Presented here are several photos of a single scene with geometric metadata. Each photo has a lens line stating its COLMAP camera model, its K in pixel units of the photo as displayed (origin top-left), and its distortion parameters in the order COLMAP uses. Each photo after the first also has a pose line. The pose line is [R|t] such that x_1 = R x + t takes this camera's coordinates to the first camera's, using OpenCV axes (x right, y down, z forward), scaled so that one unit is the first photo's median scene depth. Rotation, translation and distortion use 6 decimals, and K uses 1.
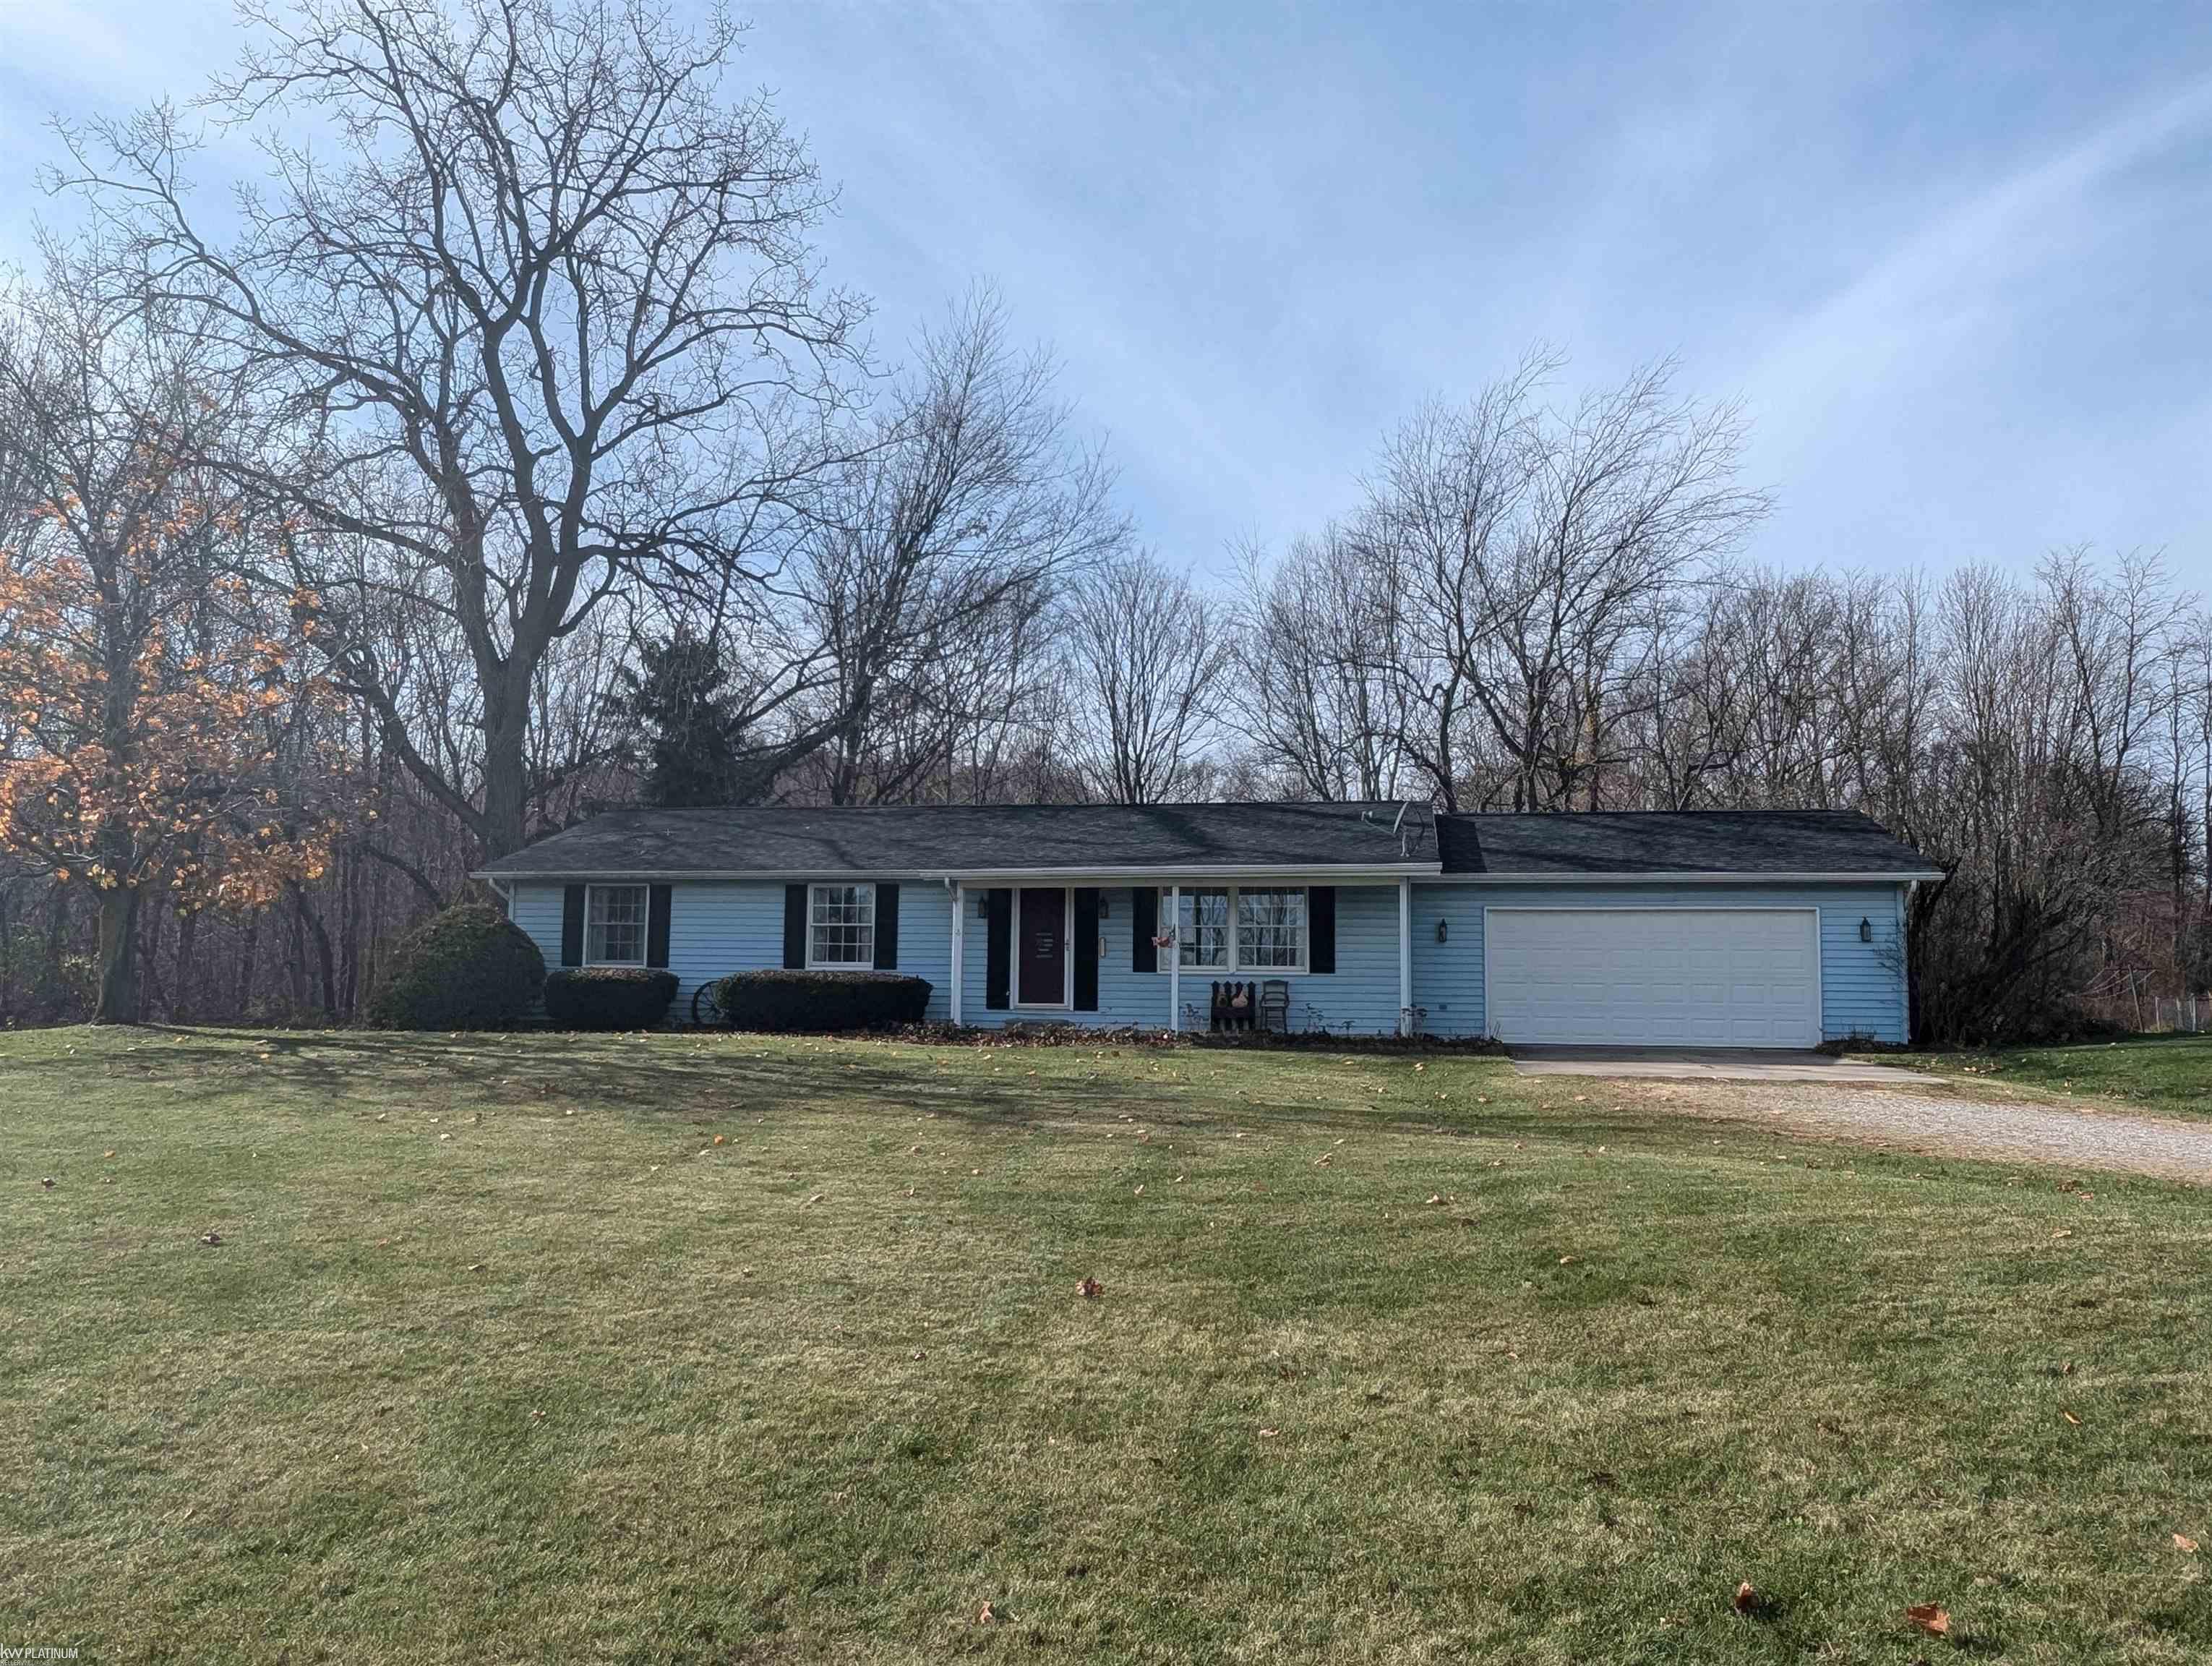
lens RADIAL K [[1116.0, 0, 1106.0], [0, 1116.0, 833.0], [0, 0, 1]] dist [-0.001494, -0.000643]
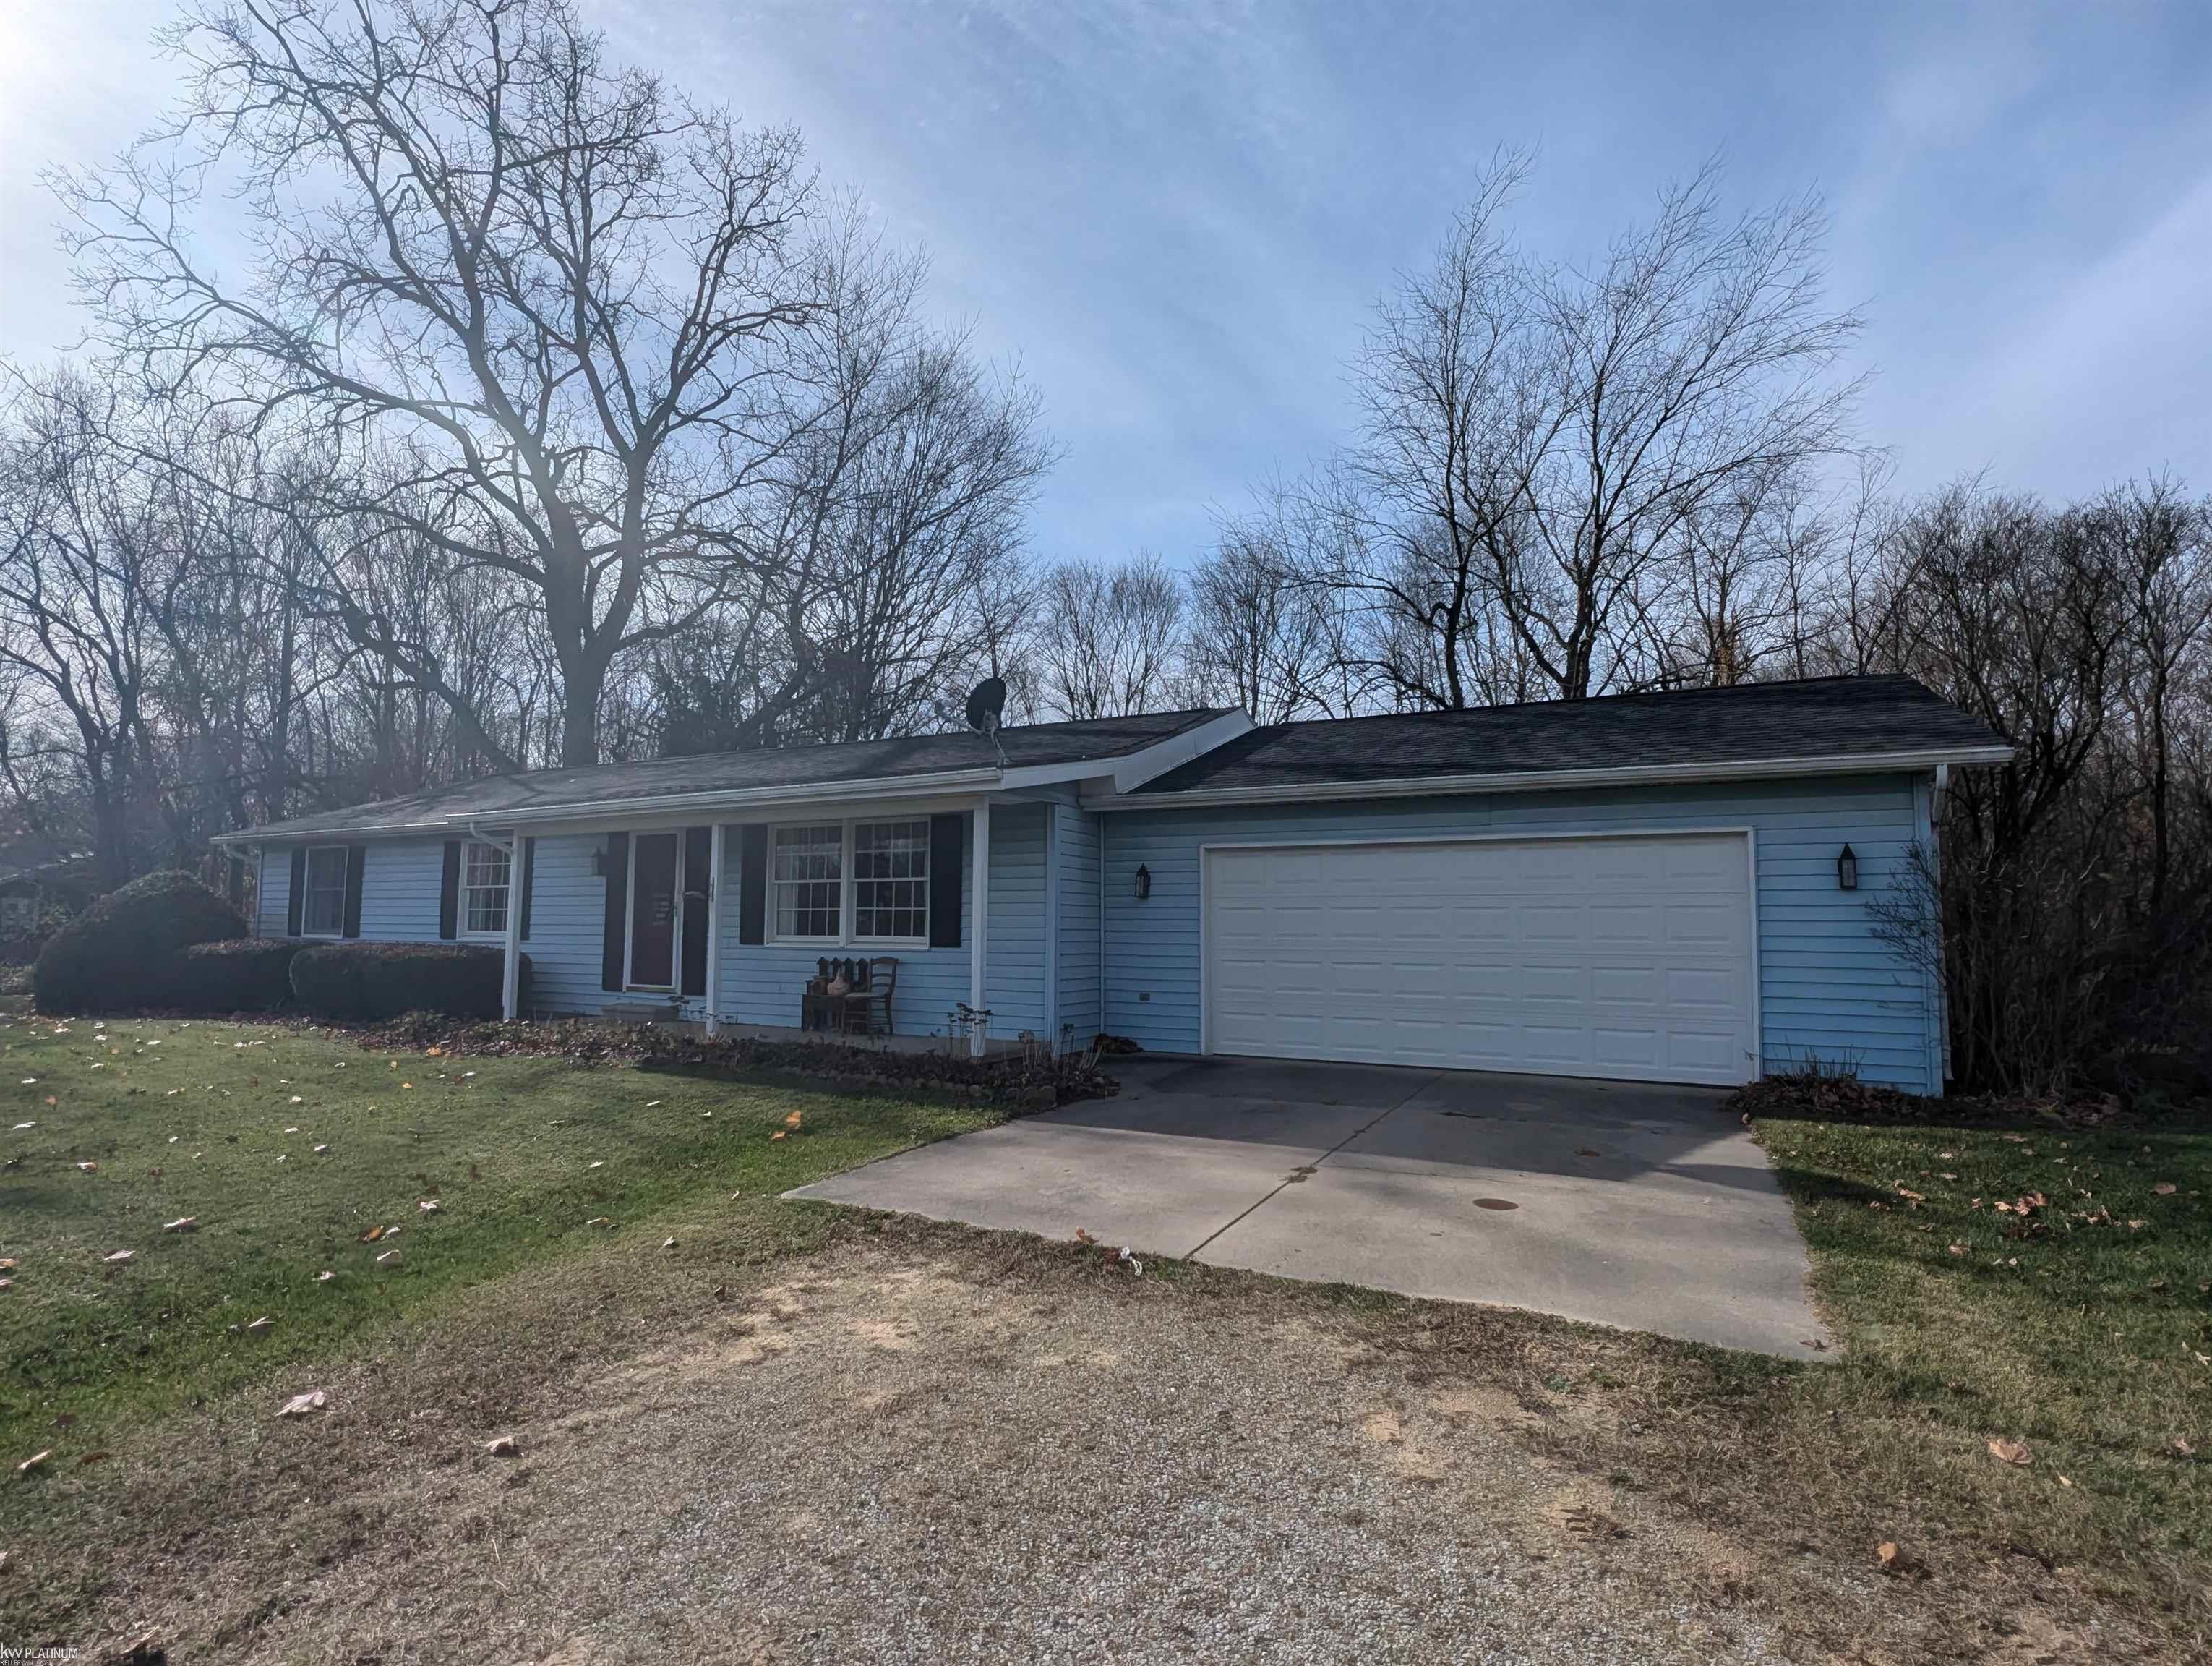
lens RADIAL K [[928.9, 0, 1113.7], [0, 928.9, 827.6], [0, 0, 1]] dist [0.001287, 0.000182]
pose [[0.971247, -0.029428, -0.236250, 0.398982], [0.032647, 0.999420, 0.009726, 0.046872], [0.235826, -0.017159, 0.971644, 0.438589]]
